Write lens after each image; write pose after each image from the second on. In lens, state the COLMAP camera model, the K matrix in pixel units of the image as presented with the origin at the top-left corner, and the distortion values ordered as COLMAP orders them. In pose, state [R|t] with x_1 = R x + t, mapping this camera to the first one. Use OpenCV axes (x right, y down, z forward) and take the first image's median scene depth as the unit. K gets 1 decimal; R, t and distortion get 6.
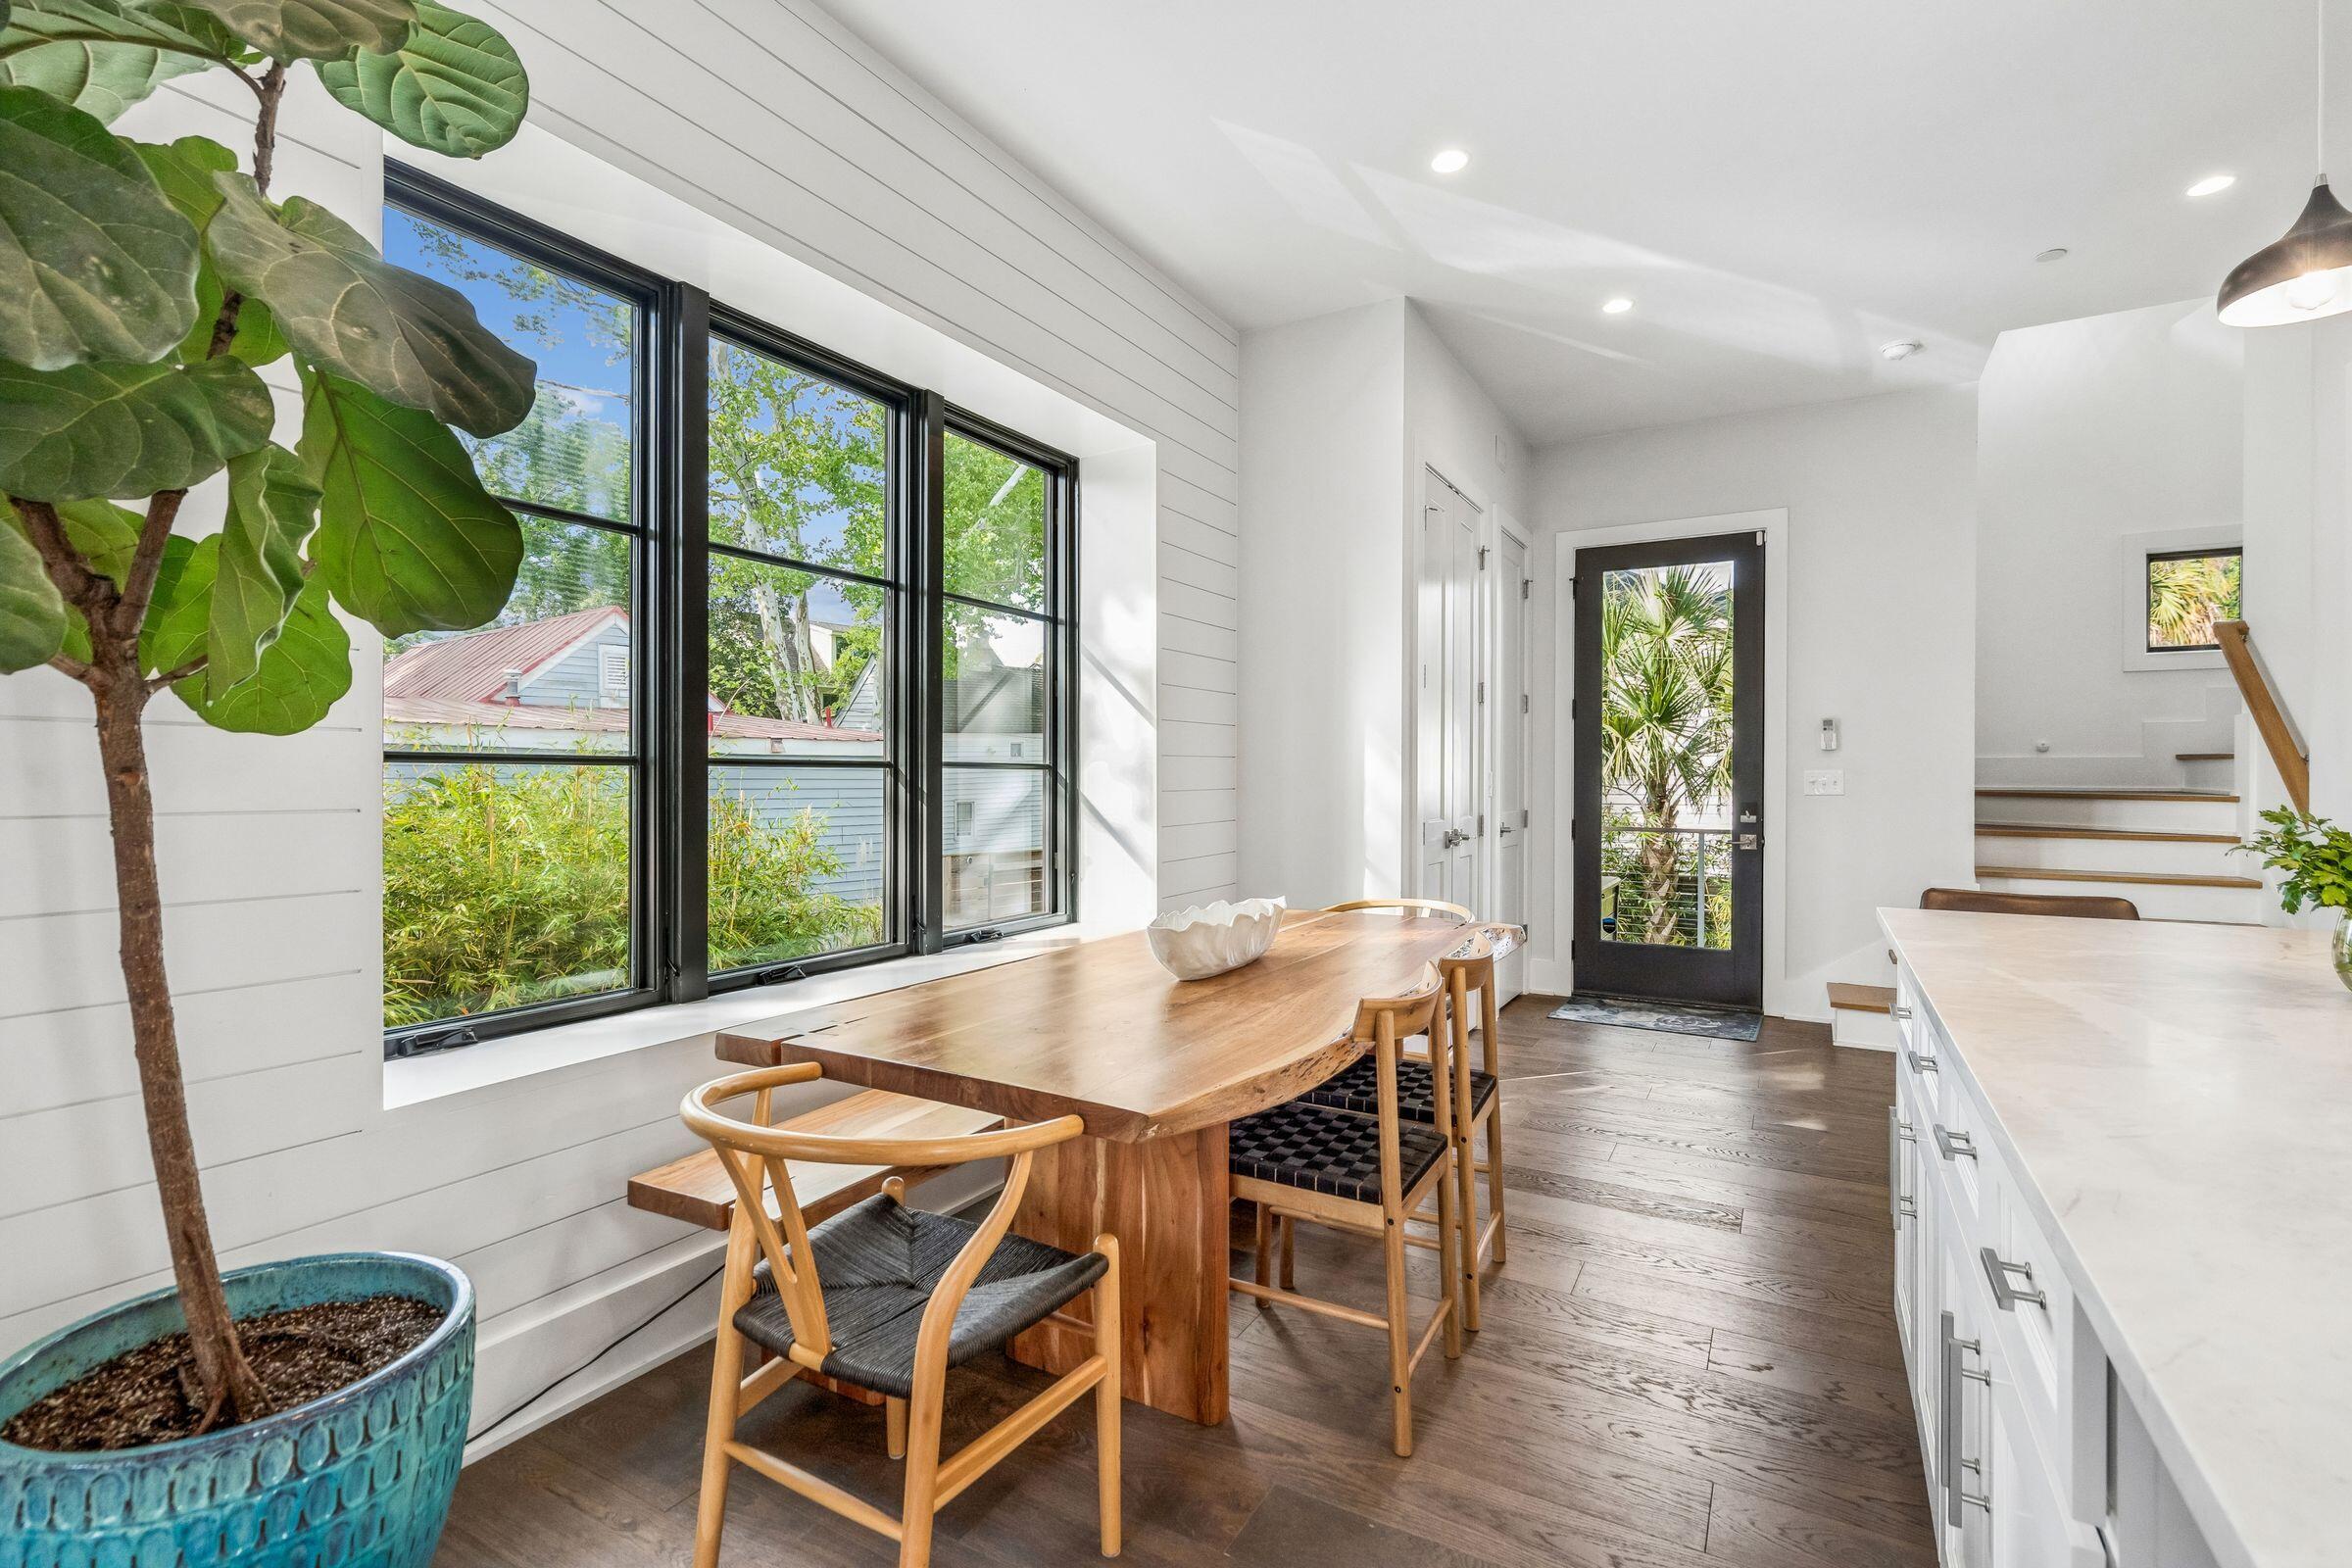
lens RADIAL K [[1062.9, 0, 1177.0], [0, 1062.9, 784.8], [0, 0, 1]] dist [-0.003697, 0.000499]
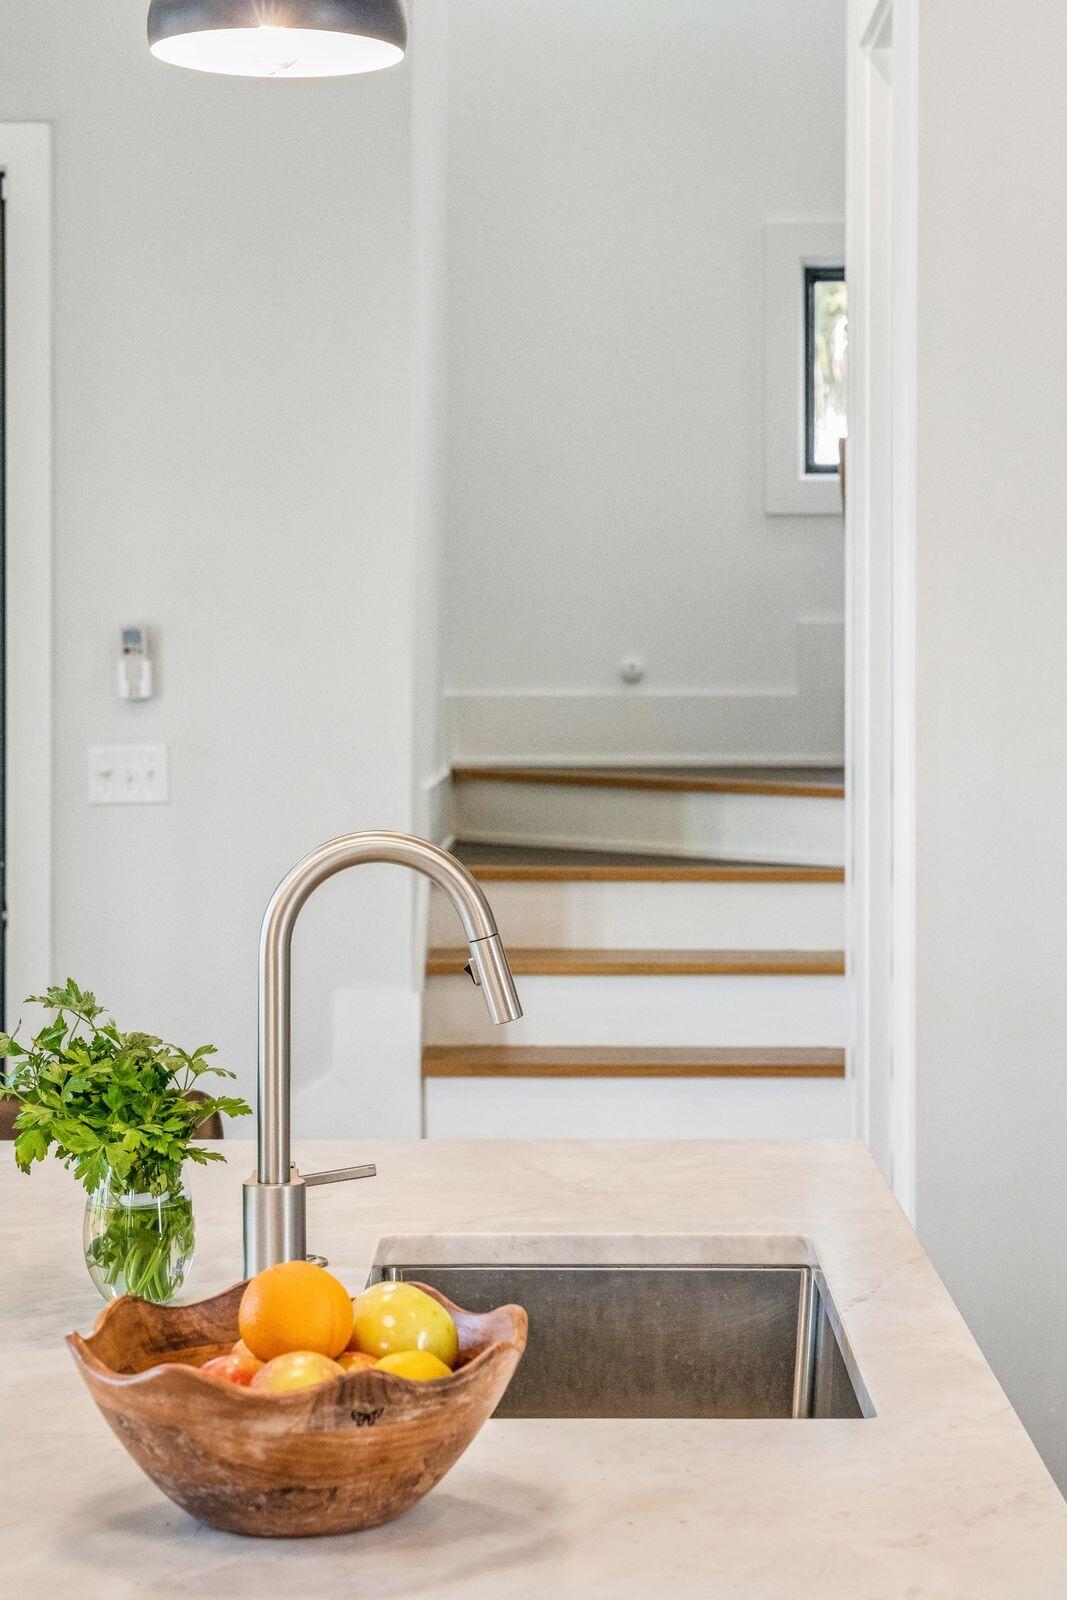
lens RADIAL K [[3128.4, 0, 533.5], [0, 3128.4, 800.0], [0, 0, 1]] dist [0.059939, 0.181274]
pose [[0.871069, -0.027707, 0.490379, 0.273790], [0.007120, 0.999015, 0.043797, -0.098400], [-0.491109, -0.034659, 0.870408, -0.396591]]
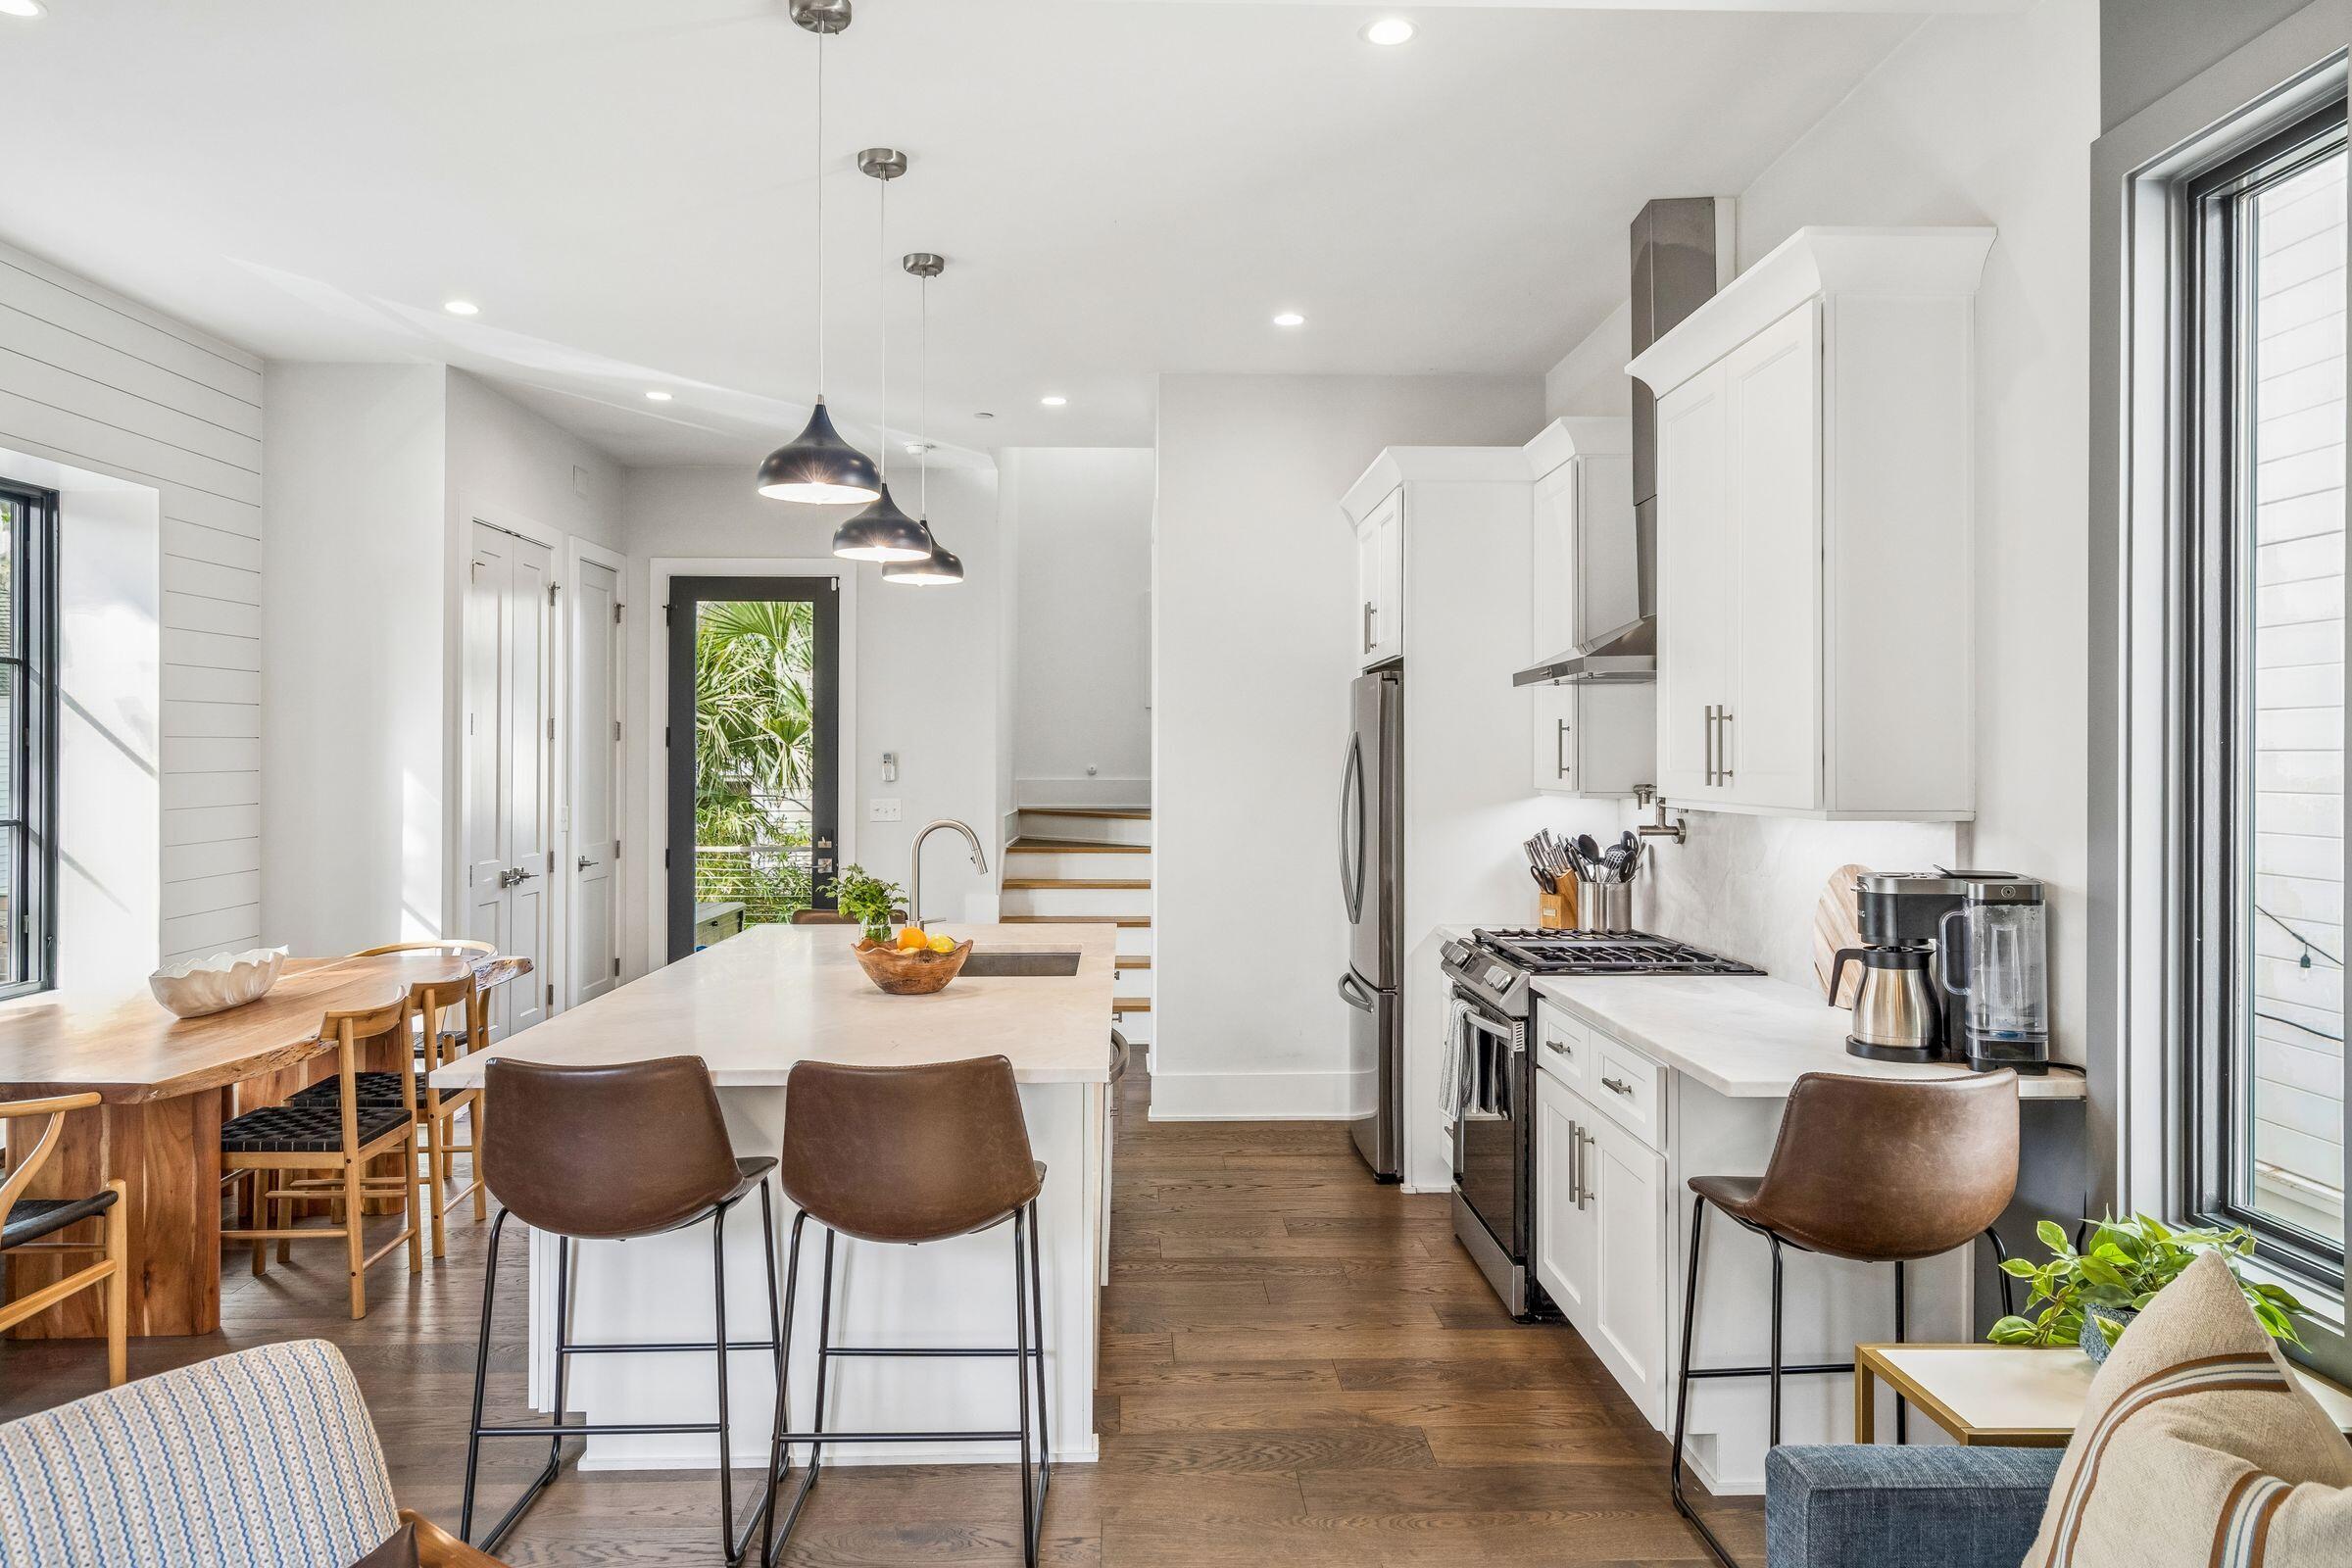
lens RADIAL K [[1529.5, 0, 1180.2], [0, 1529.5, 750.5], [0, 0, 1]] dist [0.005010, 0.004679]
pose [[0.843728, 0.001936, 0.536768, 0.024236], [0.003328, 0.999955, -0.008838, -0.104384], [-0.536761, 0.009243, 0.843683, -1.088927]]
